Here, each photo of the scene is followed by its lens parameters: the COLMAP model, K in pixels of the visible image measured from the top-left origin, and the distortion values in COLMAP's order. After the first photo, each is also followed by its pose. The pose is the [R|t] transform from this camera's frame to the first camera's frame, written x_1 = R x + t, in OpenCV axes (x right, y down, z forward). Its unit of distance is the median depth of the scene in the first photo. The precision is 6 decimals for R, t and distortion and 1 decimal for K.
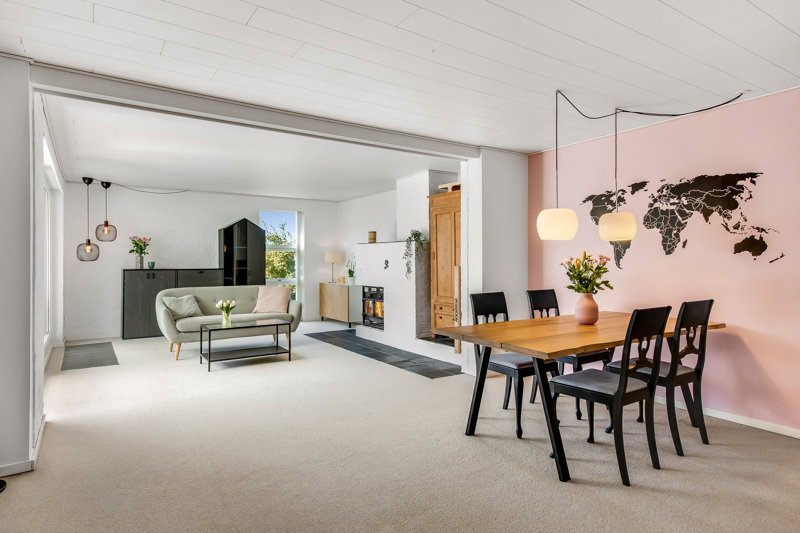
lens RADIAL K [[453.1, 0, 398.0], [0, 453.1, 262.7], [0, 0, 1]] dist [0.001568, -0.000100]
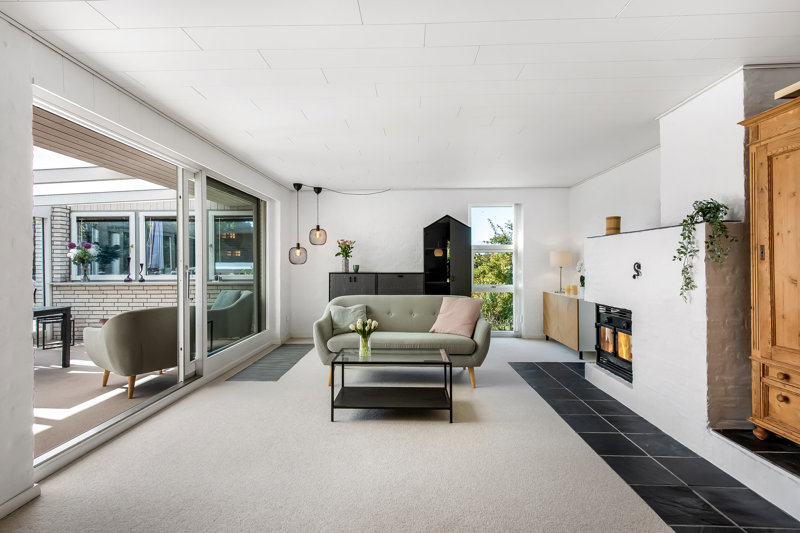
lens RADIAL K [[375.6, 0, 399.4], [0, 375.6, 264.8], [0, 0, 1]] dist [0.002174, 0.000908]
pose [[0.811893, 0.001350, -0.583805, 0.007482], [-0.002128, 0.999998, -0.000648, -0.002412], [0.583803, 0.001769, 0.811893, 0.482326]]
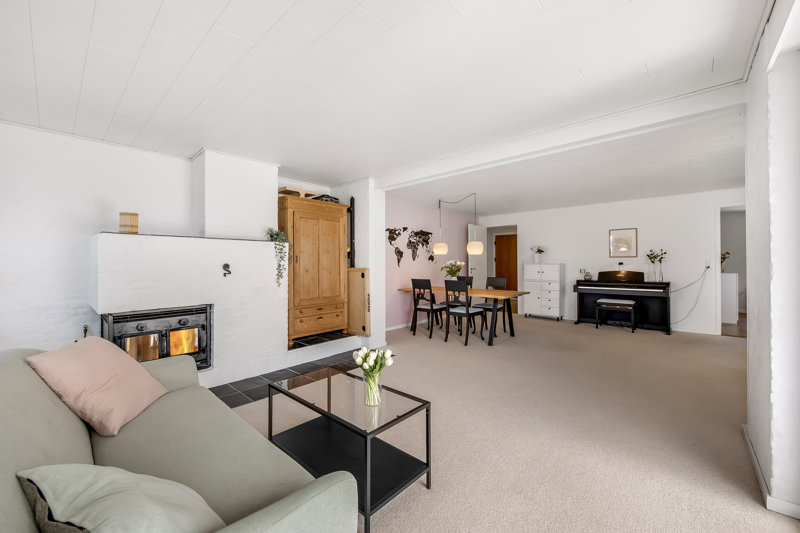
lens RADIAL K [[314.3, 0, 402.2], [0, 314.3, 263.7], [0, 0, 1]] dist [-0.000300, -0.000037]
pose [[-0.250698, 0.002744, 0.968061, -0.597185], [0.014352, 0.999897, 0.000883, -0.002448], [-0.967959, 0.014114, -0.250711, 0.901719]]
